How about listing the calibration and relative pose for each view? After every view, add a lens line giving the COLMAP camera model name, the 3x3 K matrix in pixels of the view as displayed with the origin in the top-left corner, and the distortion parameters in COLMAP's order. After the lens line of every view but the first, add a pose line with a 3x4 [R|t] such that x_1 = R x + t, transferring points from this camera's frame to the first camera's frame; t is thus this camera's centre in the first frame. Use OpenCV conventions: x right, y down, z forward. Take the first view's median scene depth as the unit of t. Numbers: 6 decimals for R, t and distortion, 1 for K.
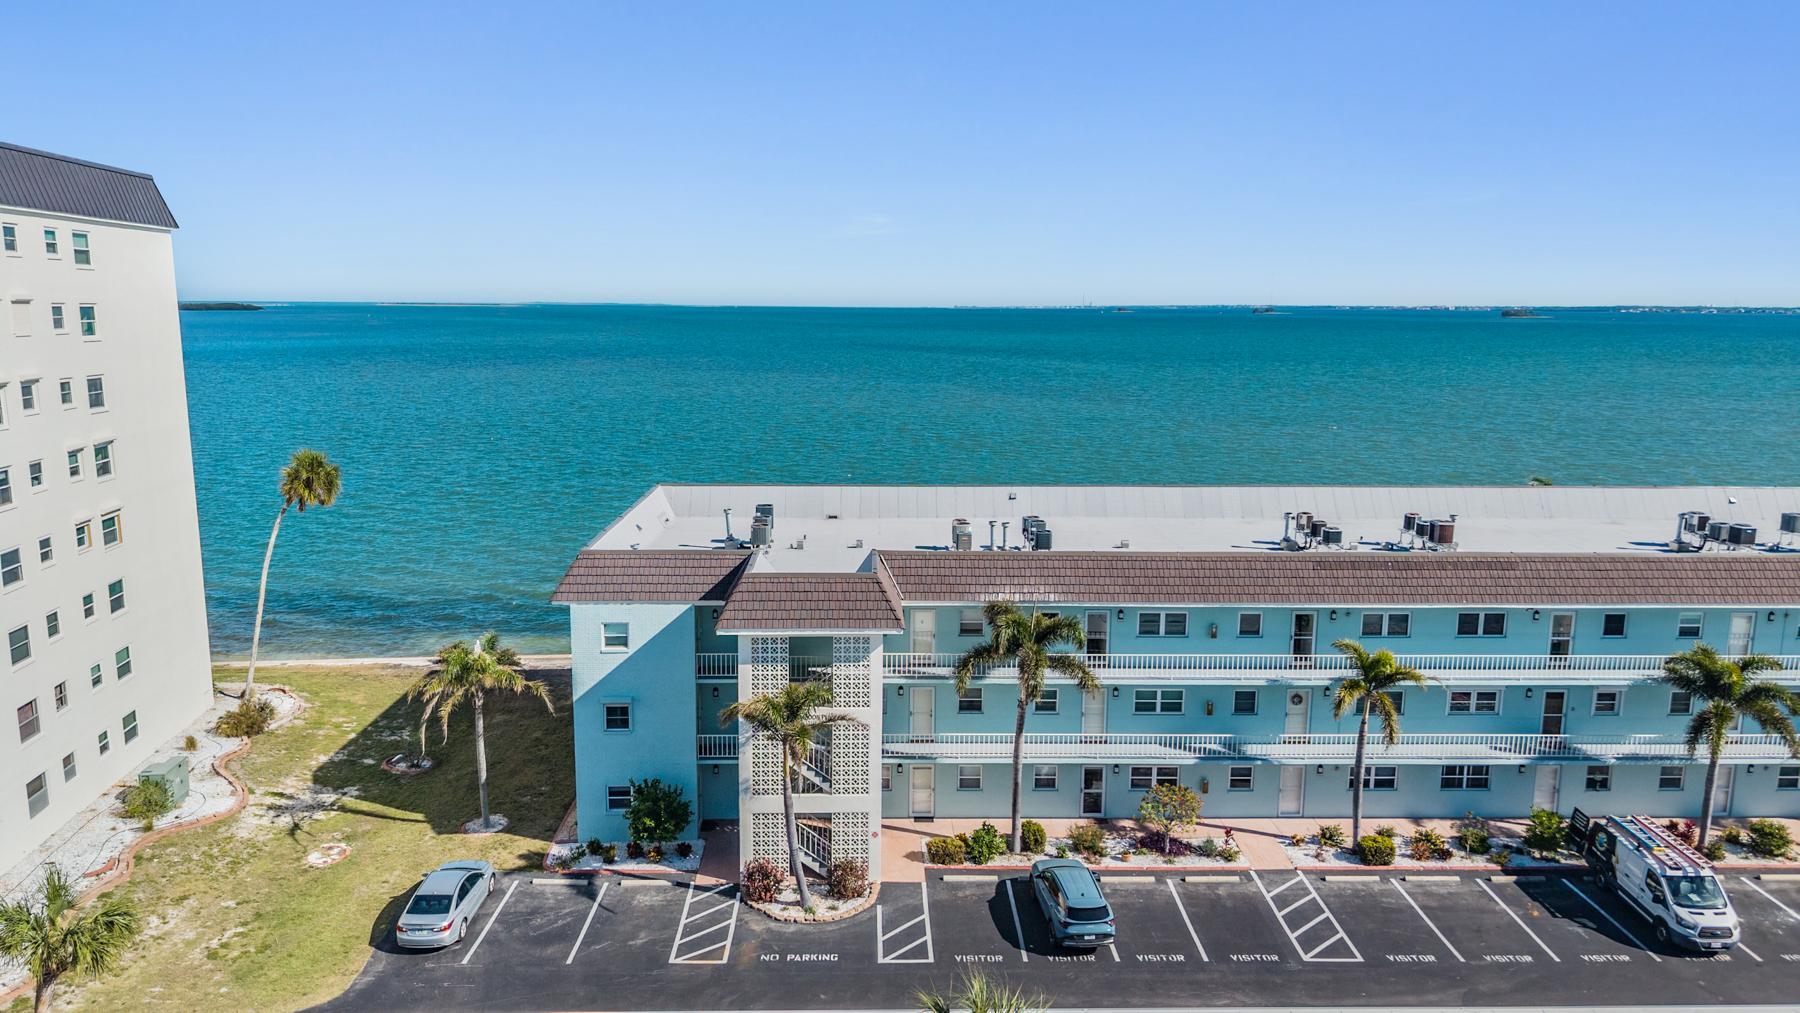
lens RADIAL K [[1171.5, 0, 898.9], [0, 1171.5, 495.2], [0, 0, 1]] dist [0.014978, -0.007943]
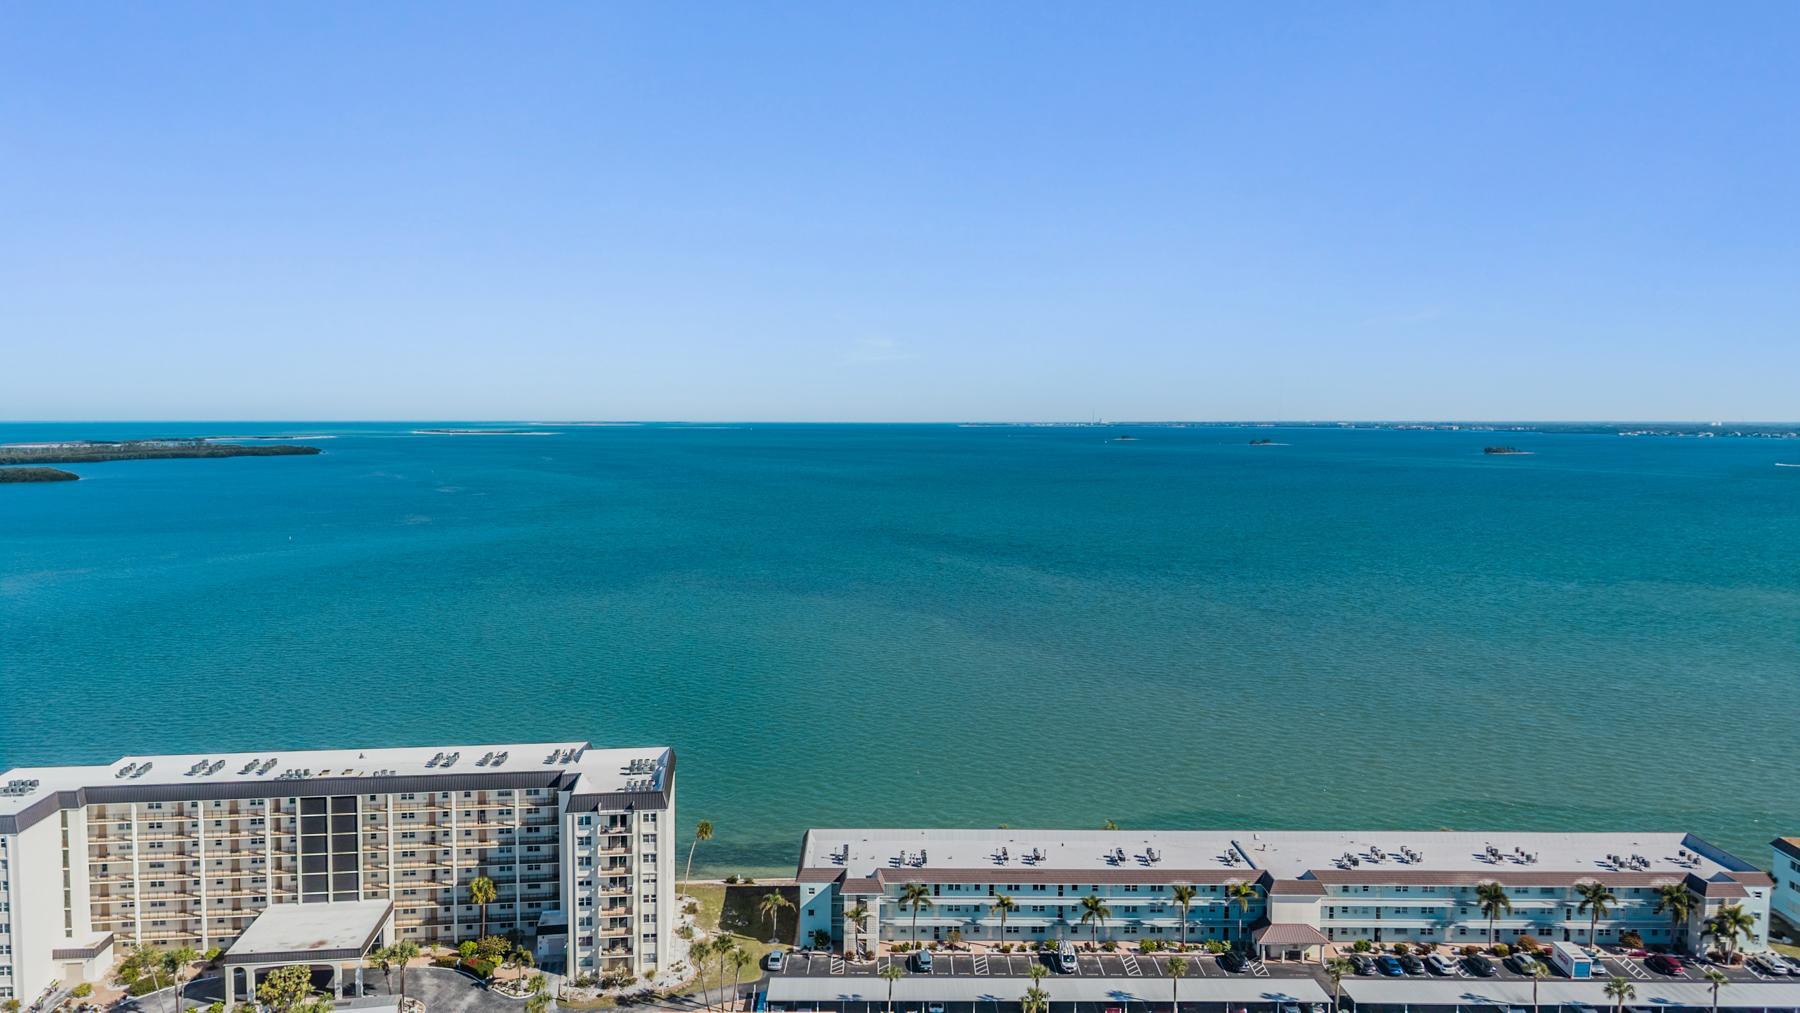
lens RADIAL K [[1171.5, 0, 890.1], [0, 1171.5, 498.5], [0, 0, 1]] dist [0.014978, -0.007943]
pose [[0.999812, -0.000130, -0.019396, 0.095264], [-0.001669, 0.995692, -0.092707, -0.809285], [0.019325, 0.092722, 0.995504, -2.963829]]
